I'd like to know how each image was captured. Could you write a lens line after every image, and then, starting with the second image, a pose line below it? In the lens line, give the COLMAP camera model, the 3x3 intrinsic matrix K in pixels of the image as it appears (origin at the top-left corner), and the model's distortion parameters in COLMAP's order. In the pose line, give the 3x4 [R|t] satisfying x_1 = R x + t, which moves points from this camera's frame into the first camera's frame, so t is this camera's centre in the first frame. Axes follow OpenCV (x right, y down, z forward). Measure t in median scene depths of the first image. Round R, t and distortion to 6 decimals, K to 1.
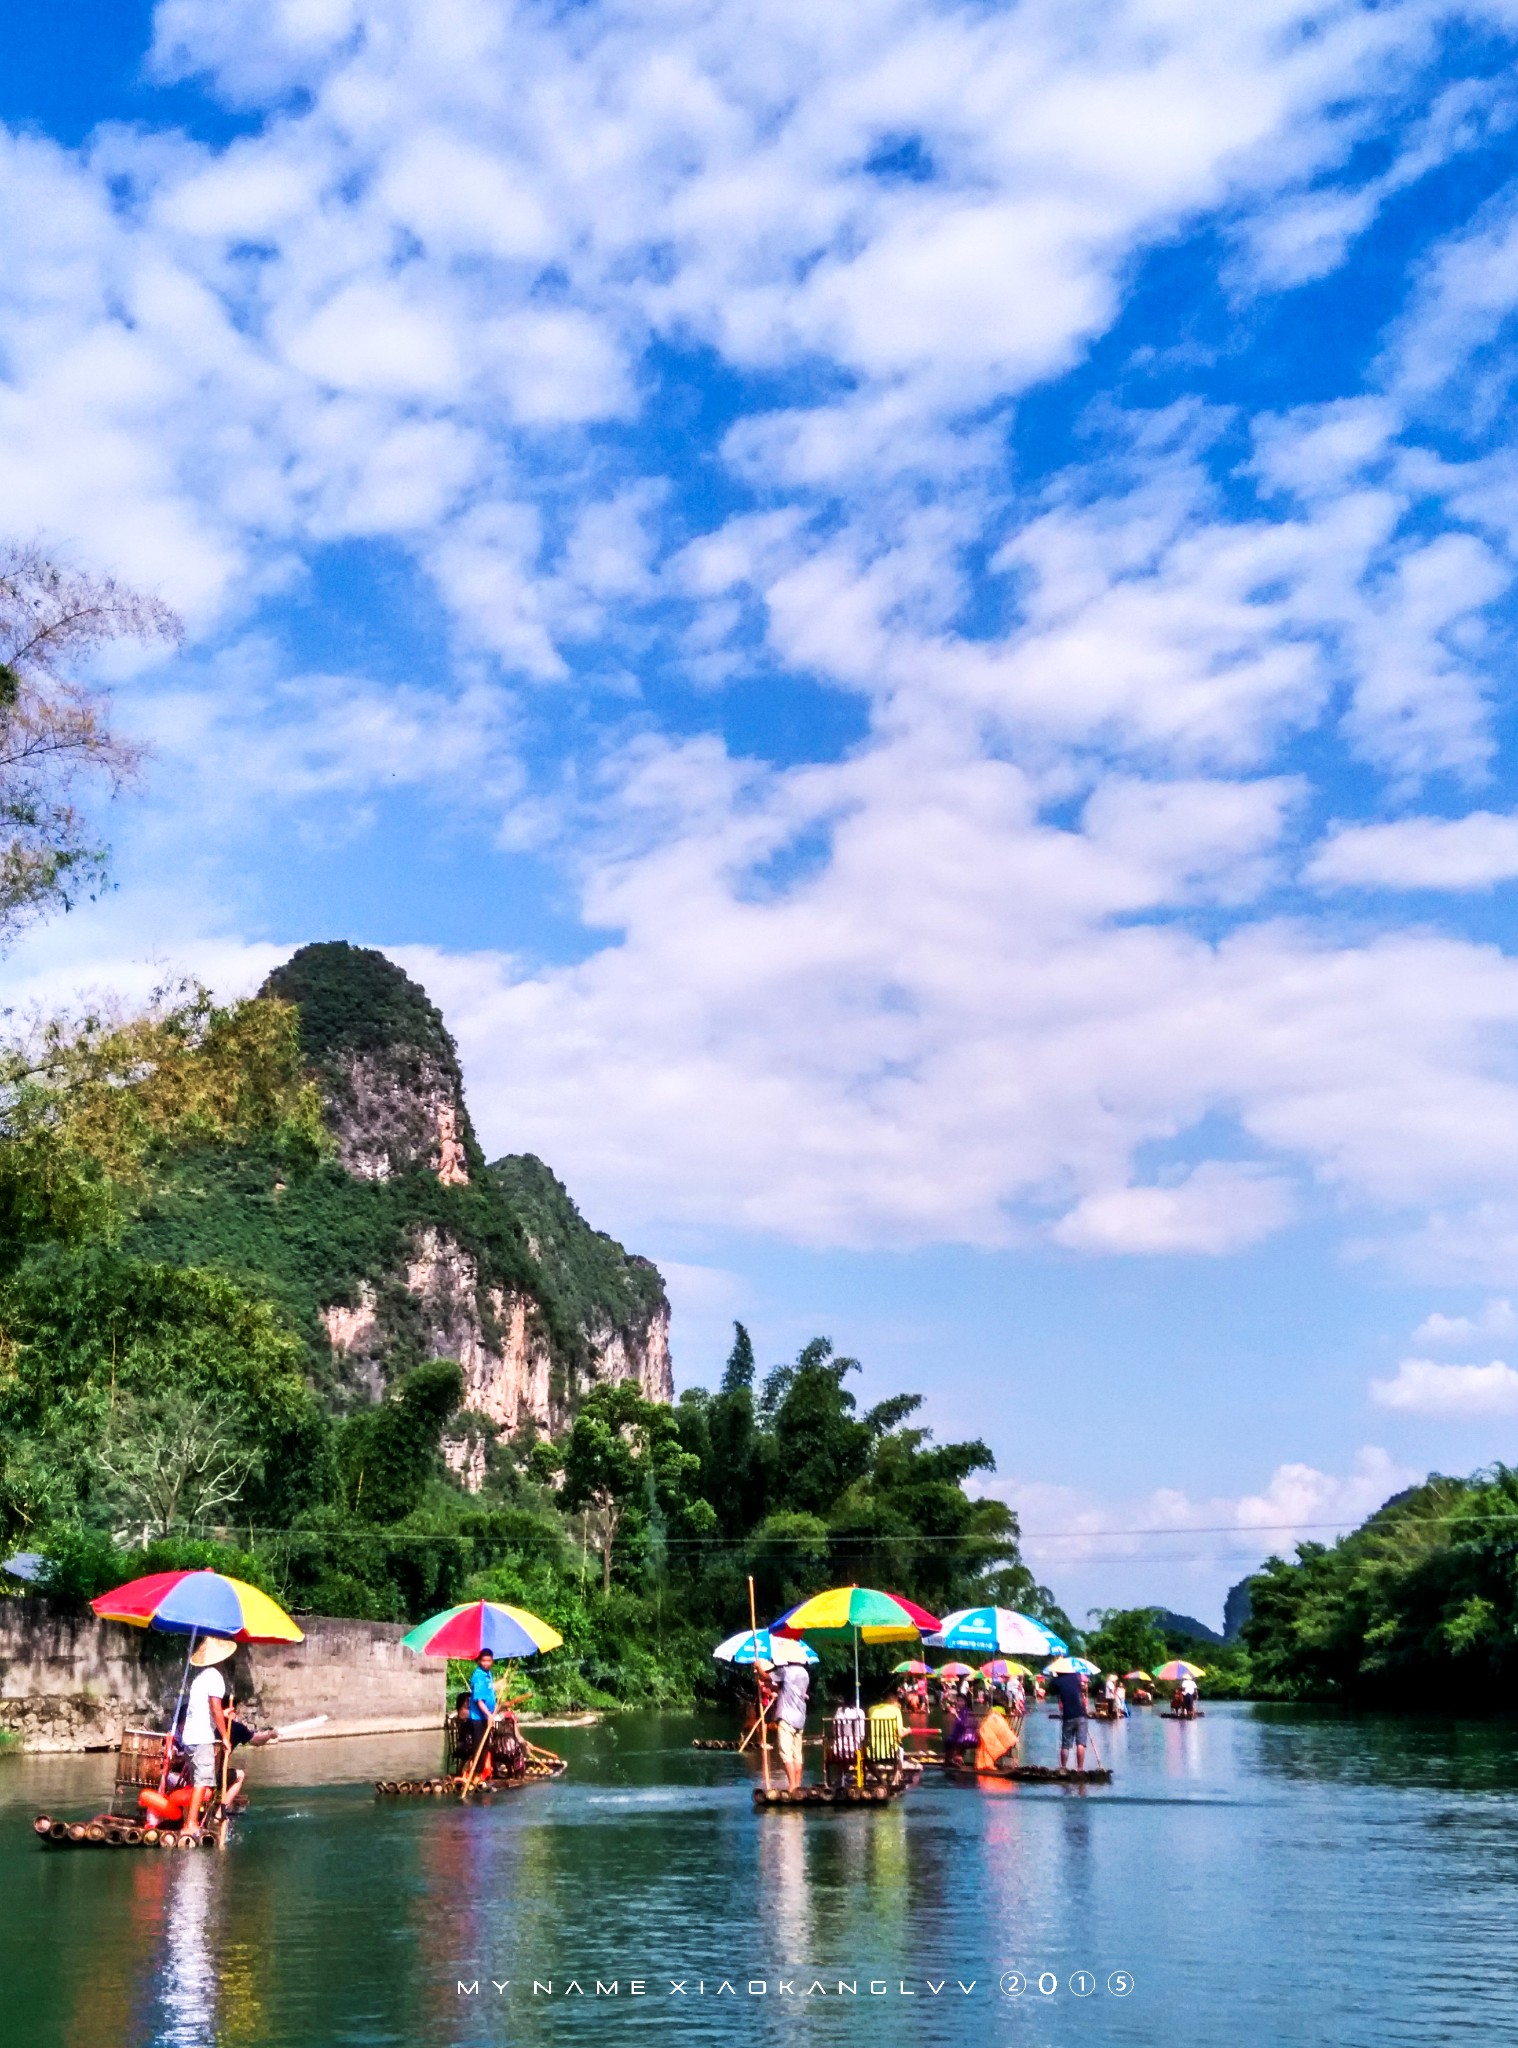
lens RADIAL K [[2542.0, 0, 788.7], [0, 2542.0, 1012.3], [0, 0, 1]] dist [0.185330, -0.351260]
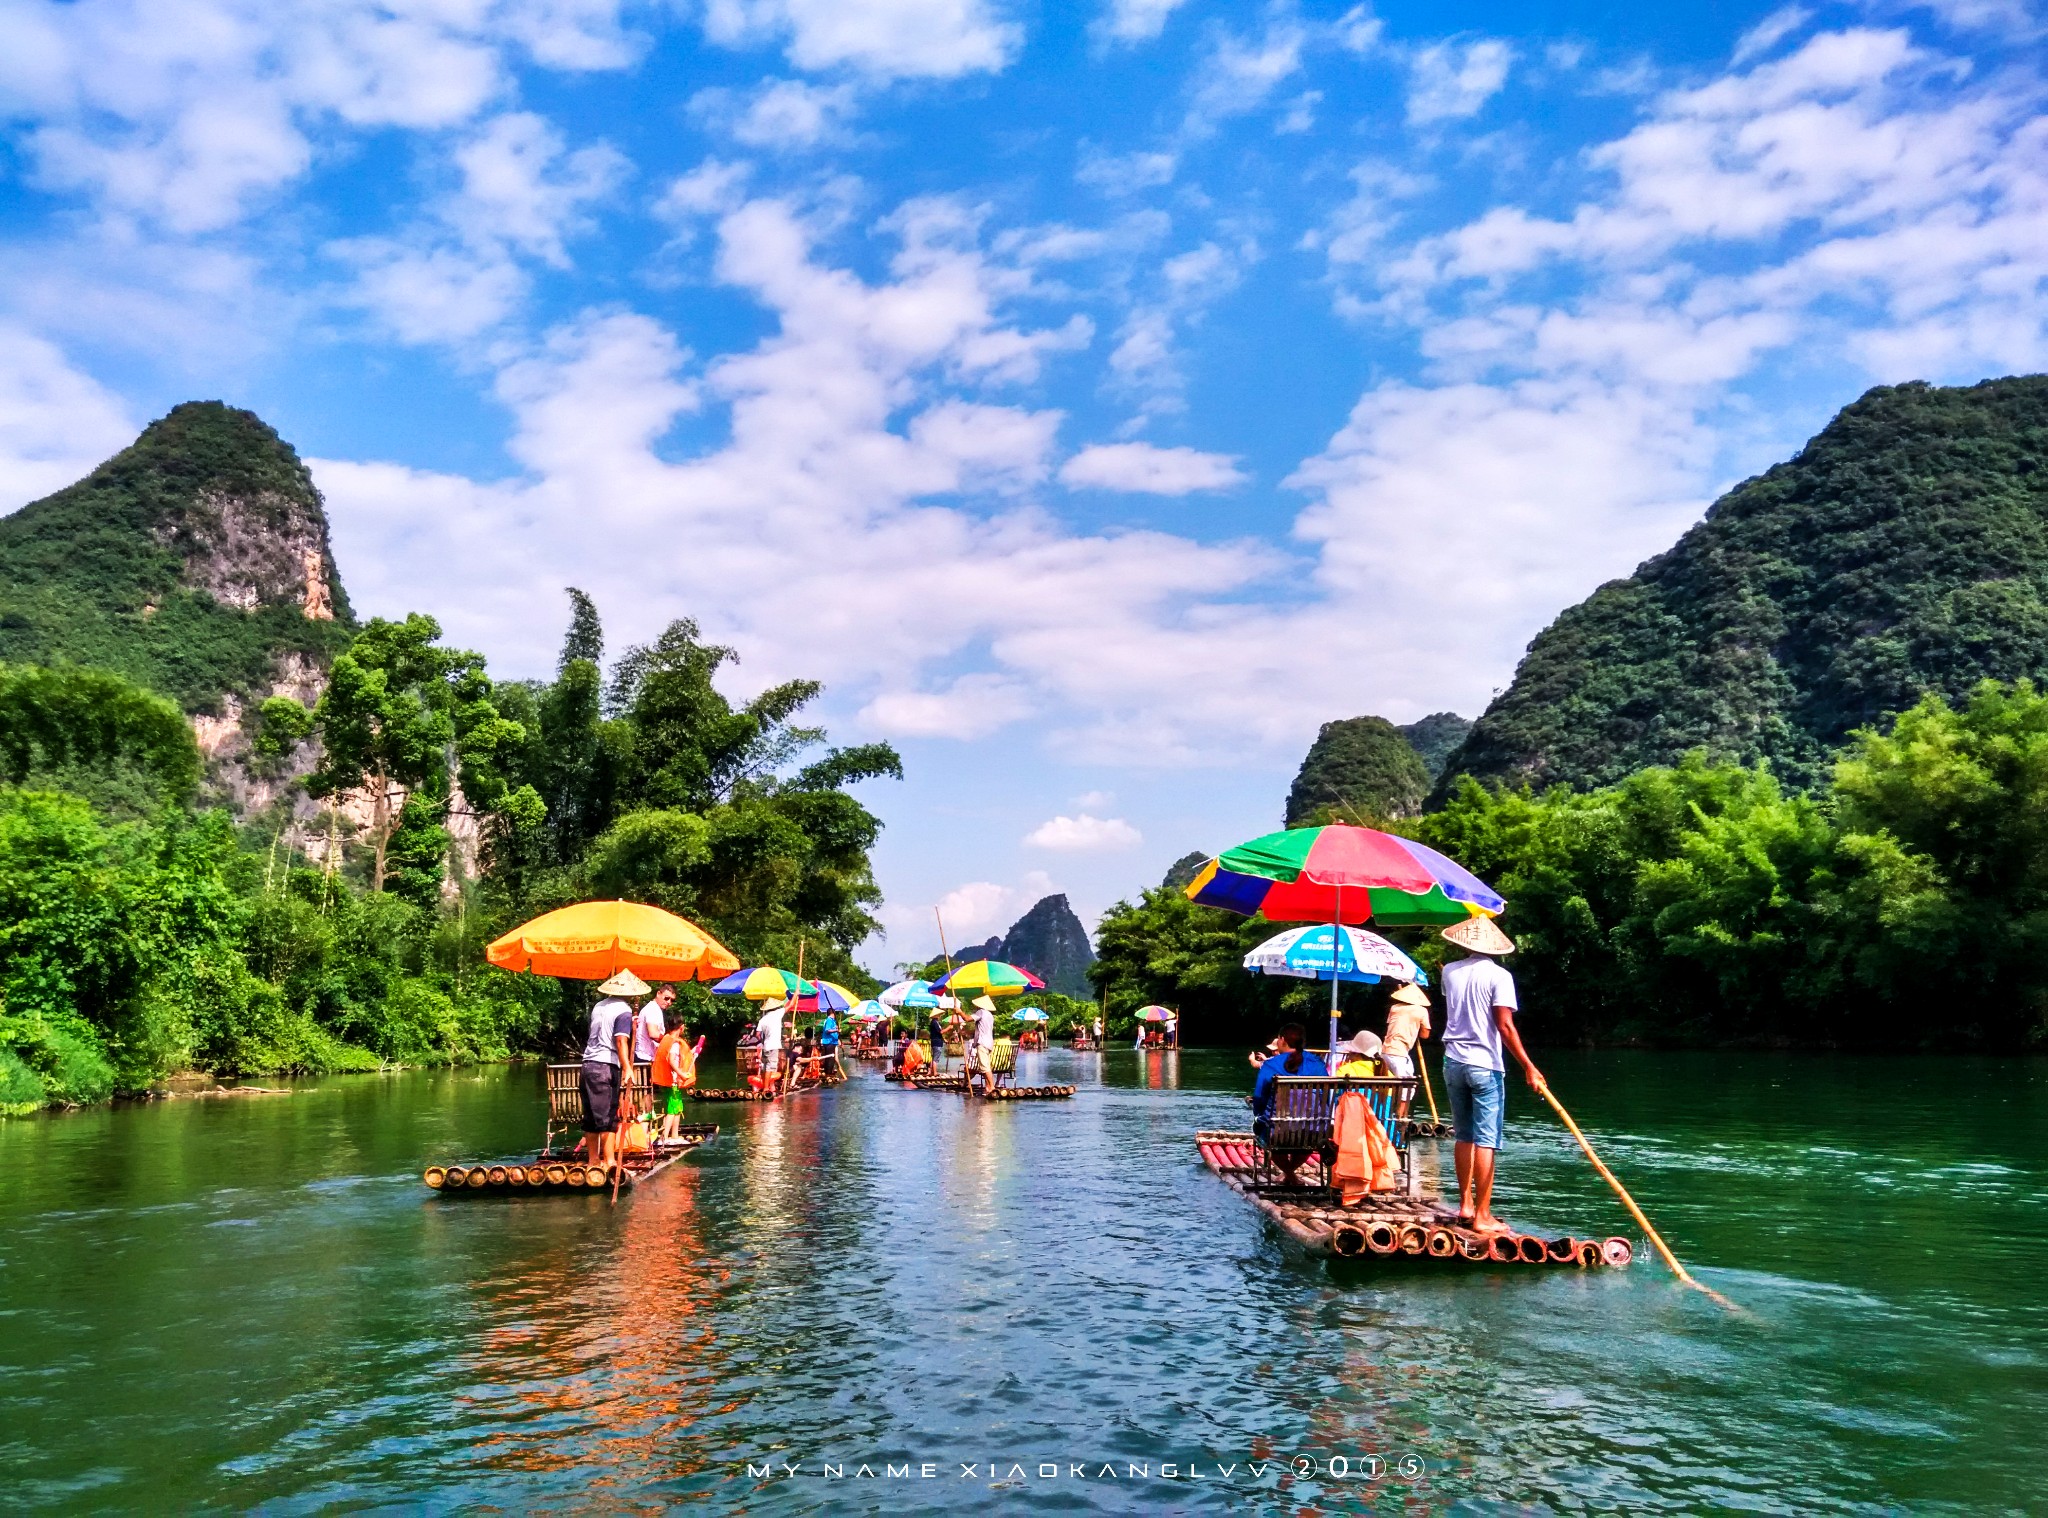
lens RADIAL K [[1586.5, 0, 1024.0], [0, 1586.5, 759.0], [0, 0, 1]] dist [0.140936, -0.241165]
pose [[0.966858, 0.034729, 0.252940, -0.005266], [-0.056389, 0.995287, 0.078893, 0.056695], [-0.249008, -0.090541, 0.964260, 0.215145]]
